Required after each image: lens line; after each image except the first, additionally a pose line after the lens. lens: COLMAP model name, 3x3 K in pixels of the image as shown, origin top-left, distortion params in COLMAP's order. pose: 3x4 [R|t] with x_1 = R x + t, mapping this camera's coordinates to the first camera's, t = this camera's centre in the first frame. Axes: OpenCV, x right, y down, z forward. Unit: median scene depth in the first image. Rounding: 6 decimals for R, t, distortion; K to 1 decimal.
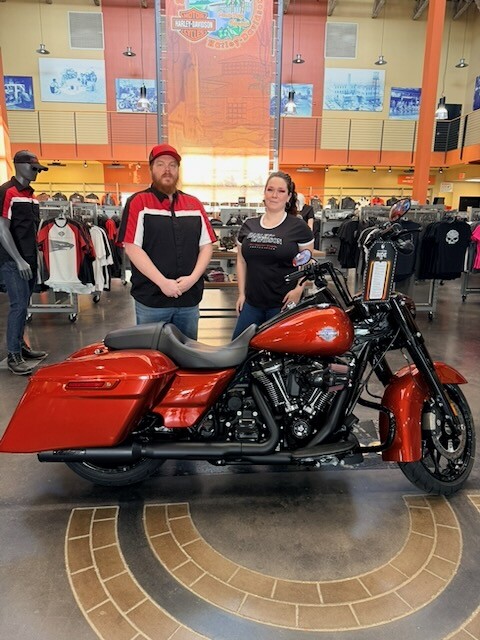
lens RADIAL K [[450.9, 0, 237.9], [0, 450.9, 317.1], [0, 0, 1]] dist [-0.029446, -0.002515]
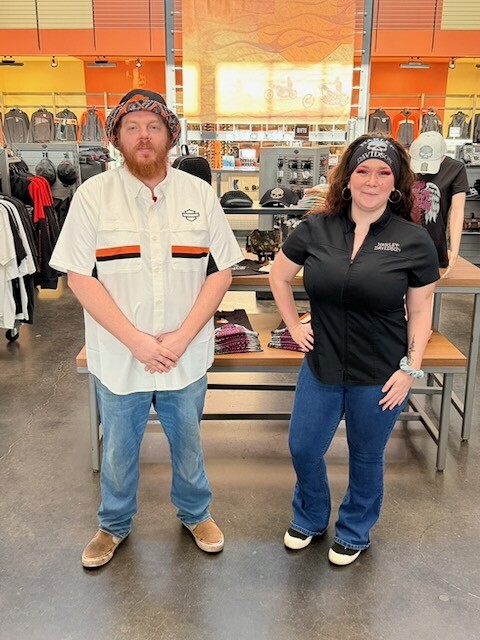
lens RADIAL K [[653.0, 0, 239.4], [0, 653.0, 316.5], [0, 0, 1]] dist [-0.017600, 0.000000]
pose [[0.995548, 0.018593, -0.092405, 0.004617], [-0.013798, 0.998538, 0.052257, -0.038196], [0.093242, -0.050750, 0.994349, 0.105129]]
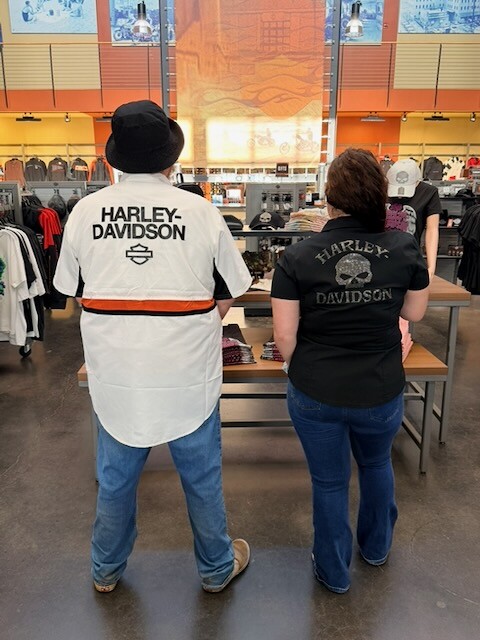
lens RADIAL K [[544.5, 0, 240.6], [0, 544.5, 319.5], [0, 0, 1]] dist [-0.012608, -0.011200]
pose [[0.997675, 0.003128, -0.068073, 0.001199], [-0.001226, 0.999608, 0.027959, -0.036657], [0.068134, -0.027811, 0.997289, 0.123875]]
